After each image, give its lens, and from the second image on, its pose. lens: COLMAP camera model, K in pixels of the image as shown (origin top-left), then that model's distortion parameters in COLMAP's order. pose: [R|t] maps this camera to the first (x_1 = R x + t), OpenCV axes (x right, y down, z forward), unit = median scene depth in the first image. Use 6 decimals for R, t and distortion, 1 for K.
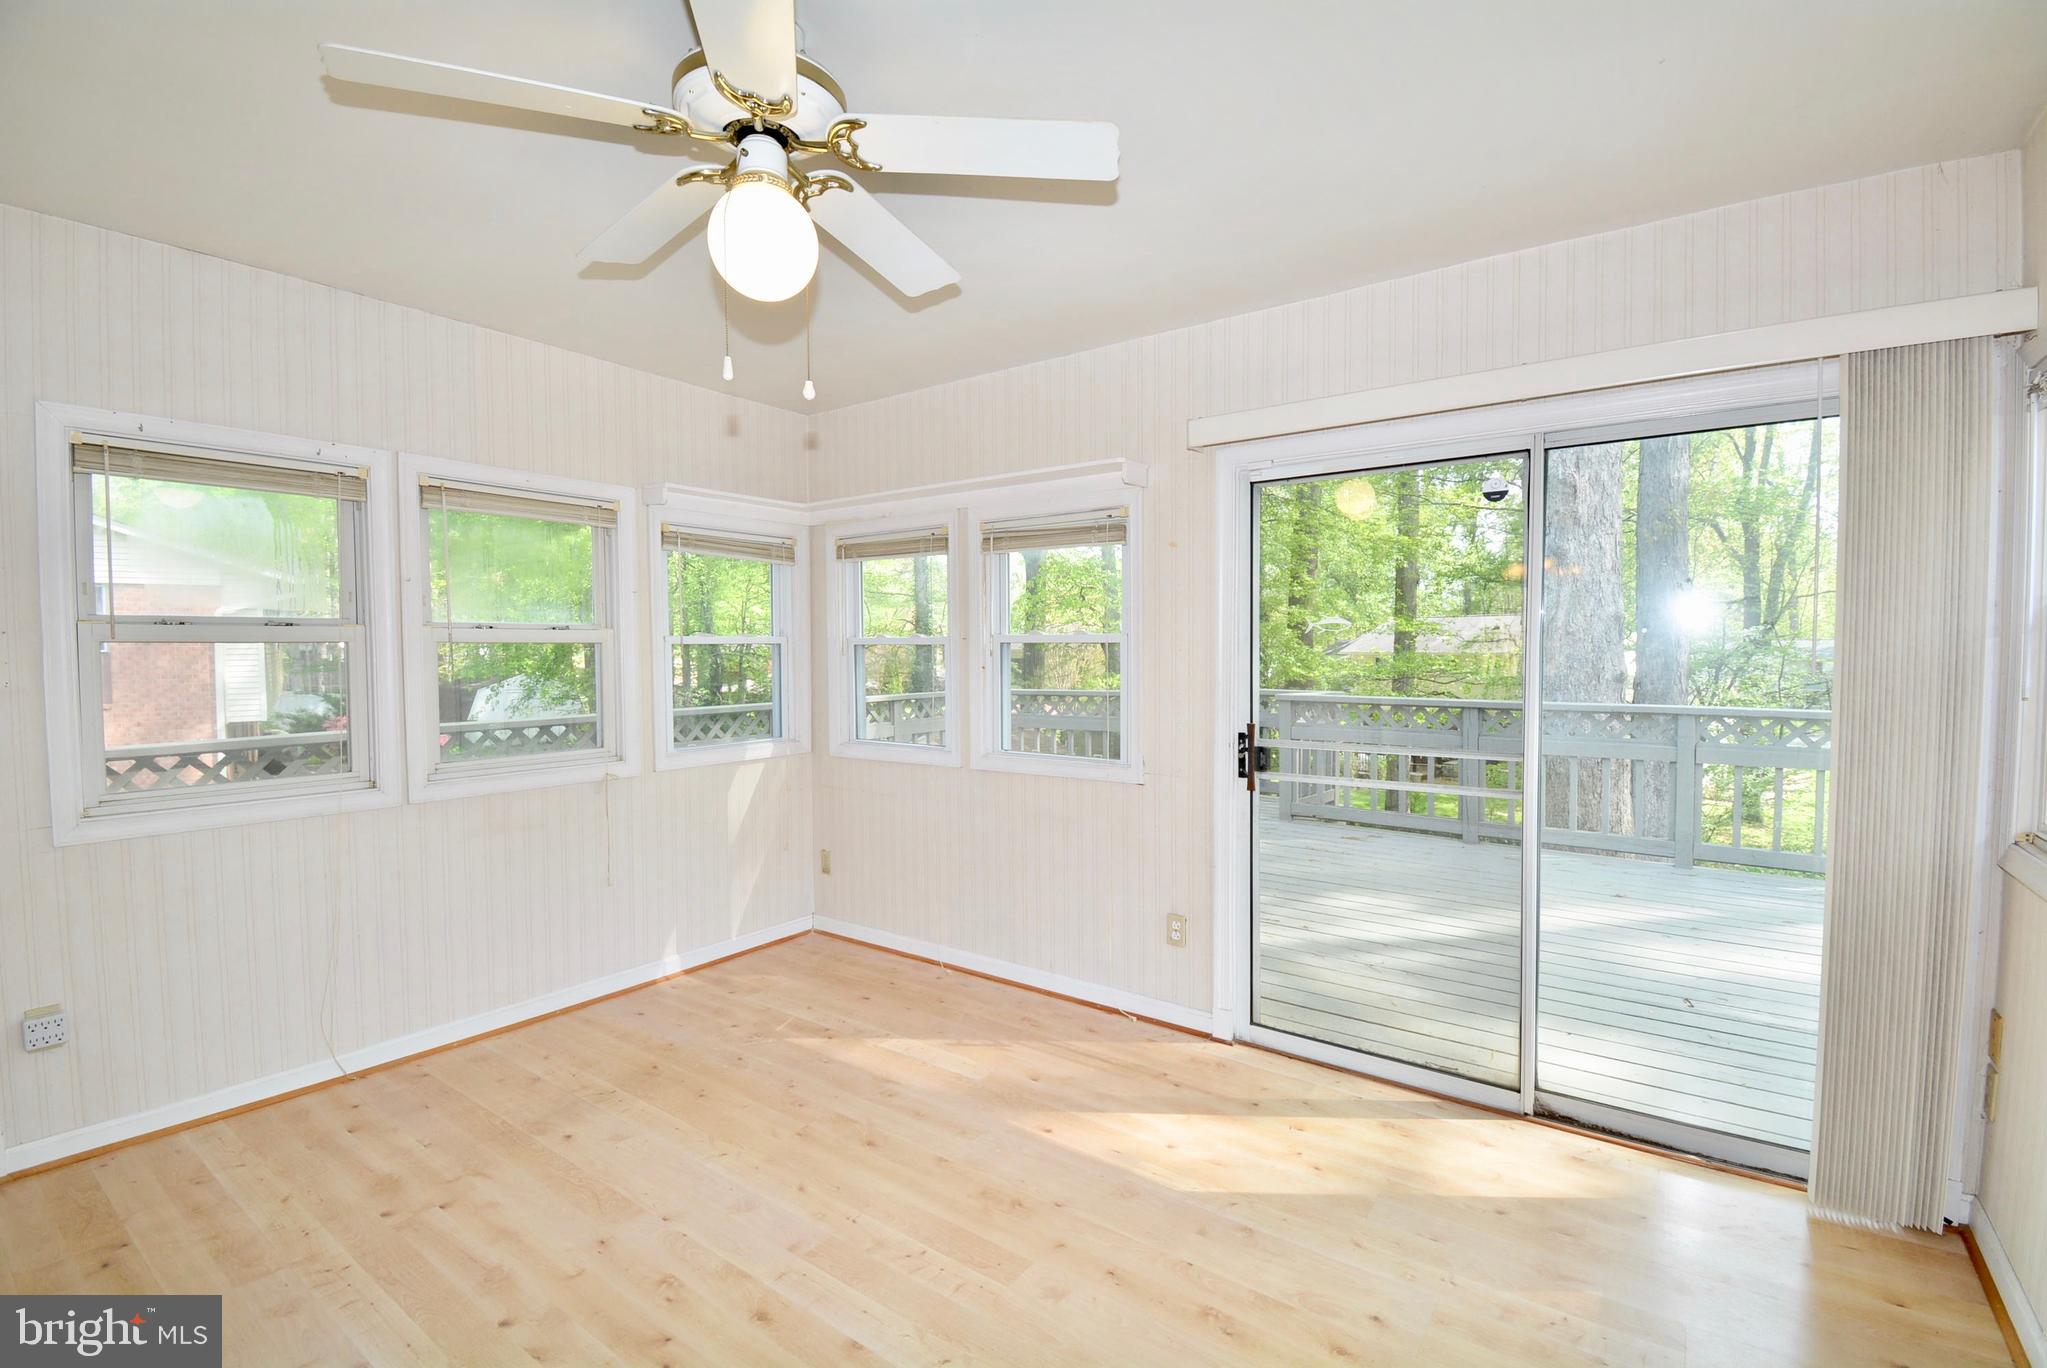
lens RADIAL K [[904.4, 0, 1038.7], [0, 904.4, 676.4], [0, 0, 1]] dist [0.002024, -0.013425]
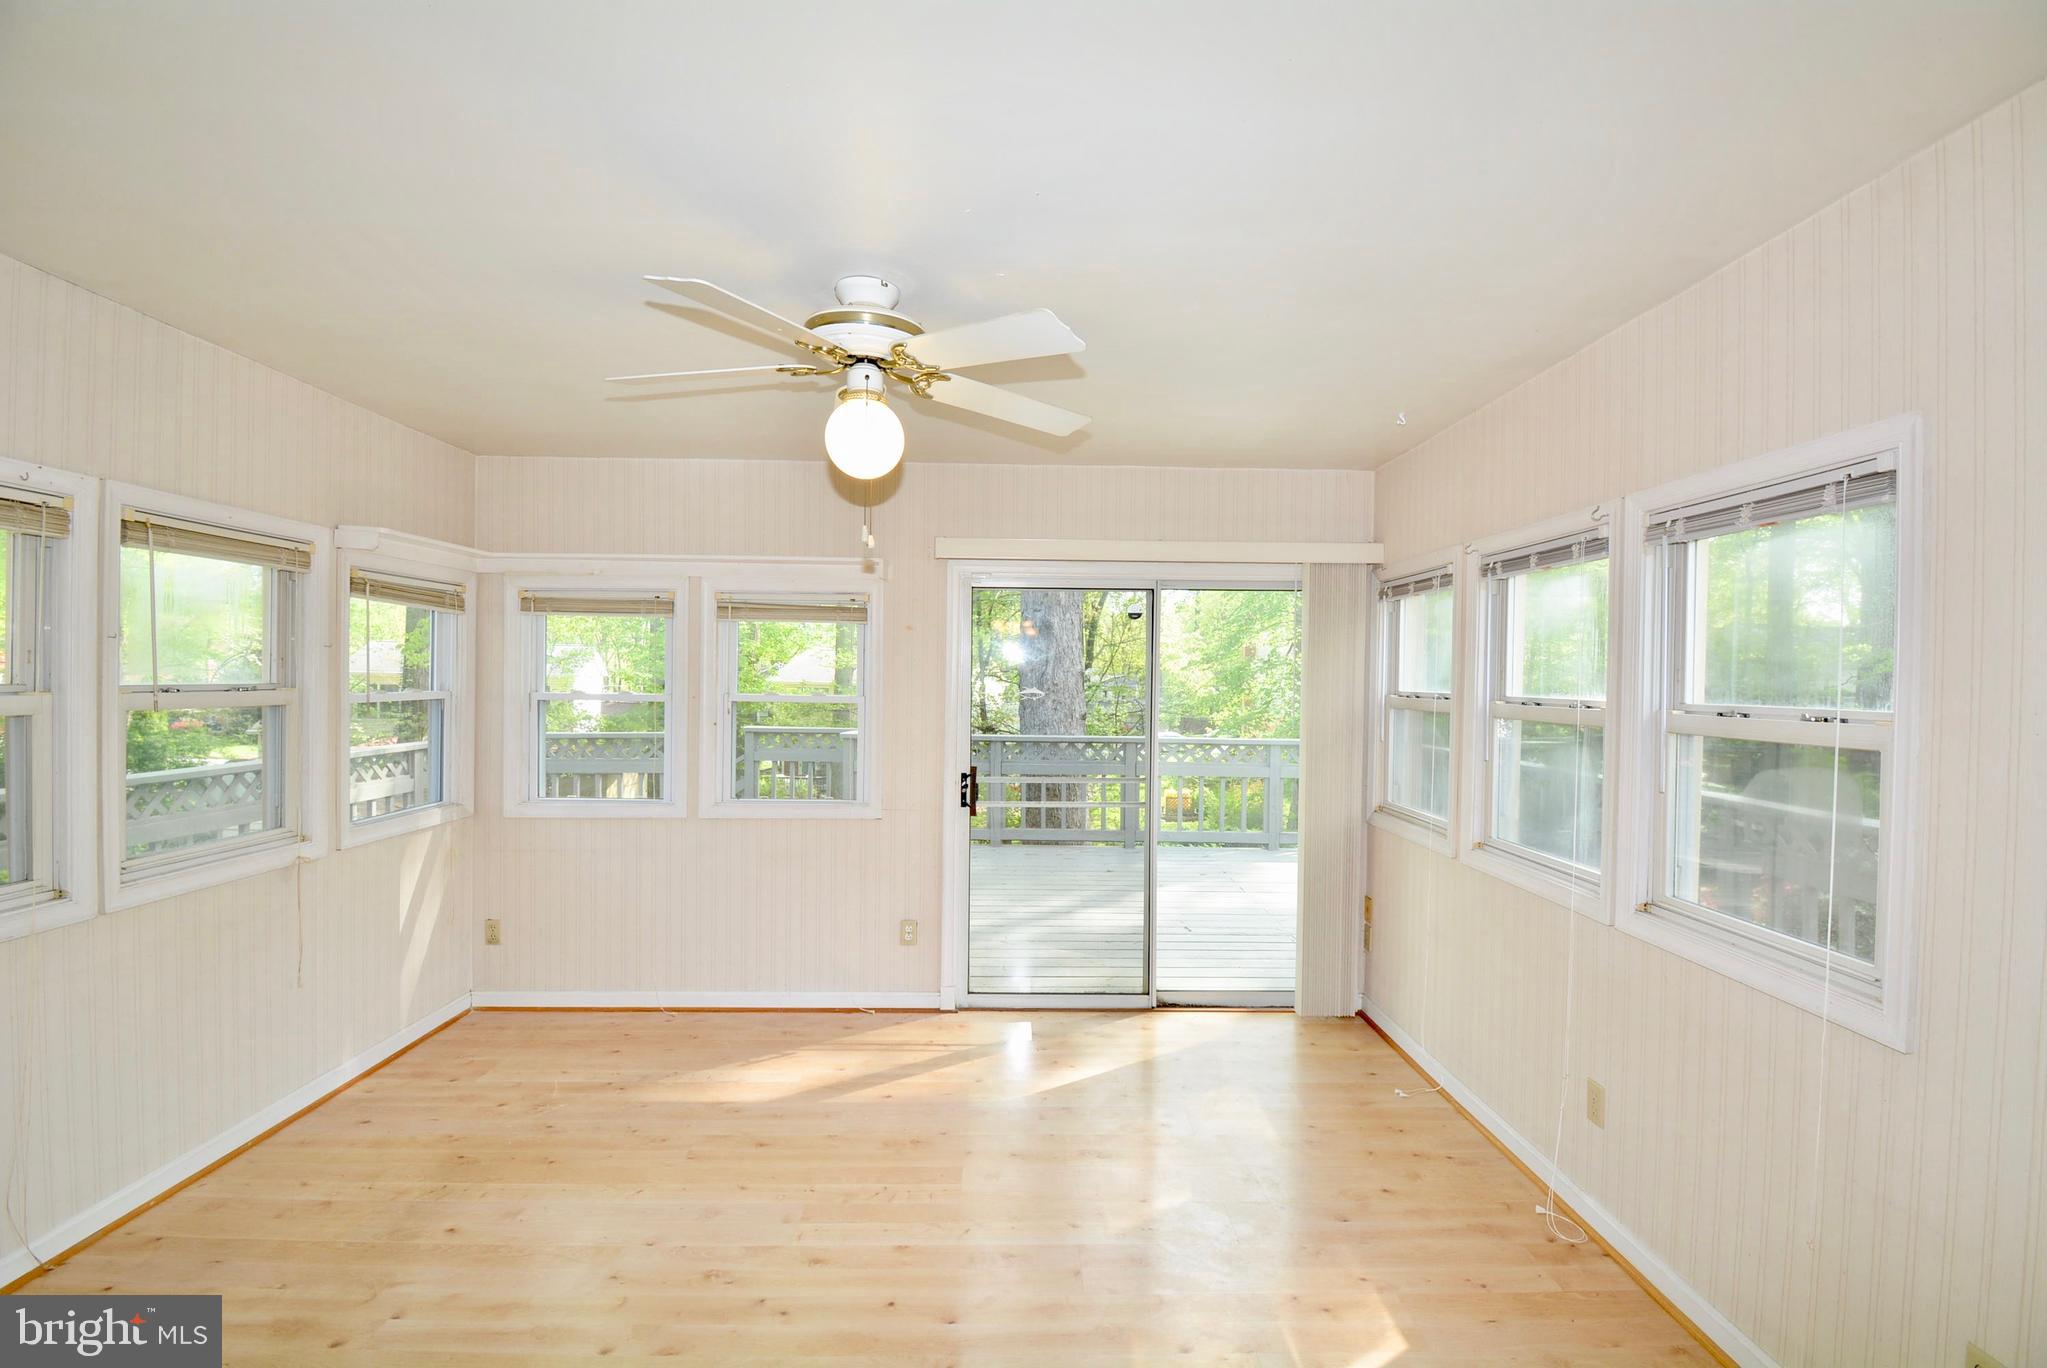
lens RADIAL K [[904.4, 0, 1034.2], [0, 904.4, 672.0], [0, 0, 1]] dist [0.002024, -0.013425]
pose [[0.801055, 0.015772, 0.598383, -0.484486], [0.004739, 0.999454, -0.032688, -0.042000], [-0.598572, 0.029021, 0.800543, -0.128851]]
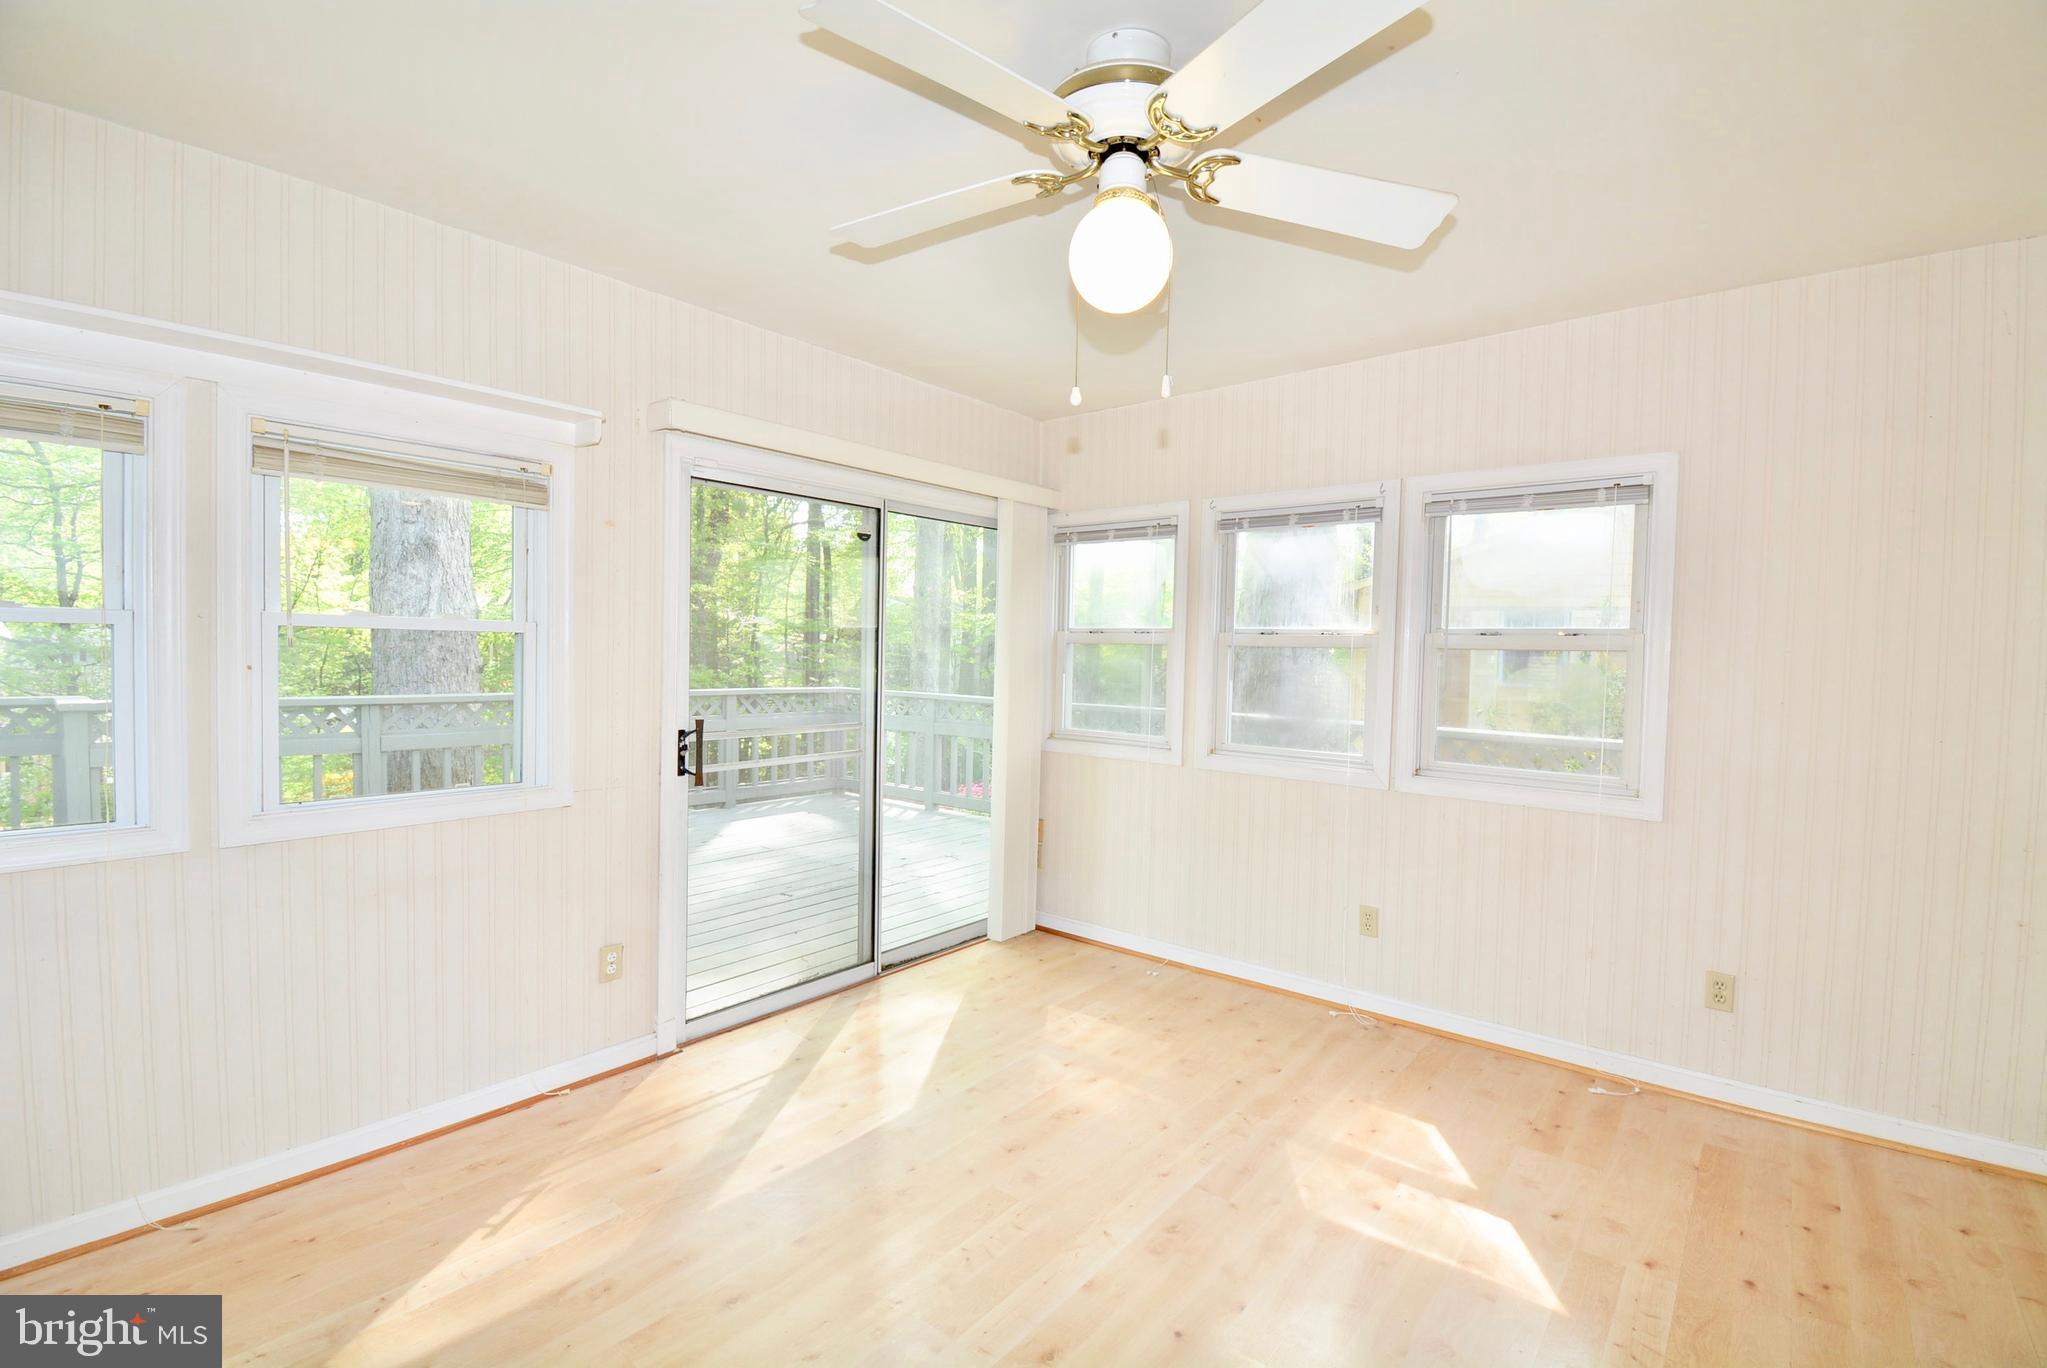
lens RADIAL K [[904.4, 0, 1035.6], [0, 904.4, 675.4], [0, 0, 1]] dist [0.002024, -0.013425]
pose [[0.066652, -0.024906, 0.997465, -0.715090], [0.013399, 0.999621, 0.024065, -0.014712], [-0.997686, 0.011761, 0.066961, 0.545831]]
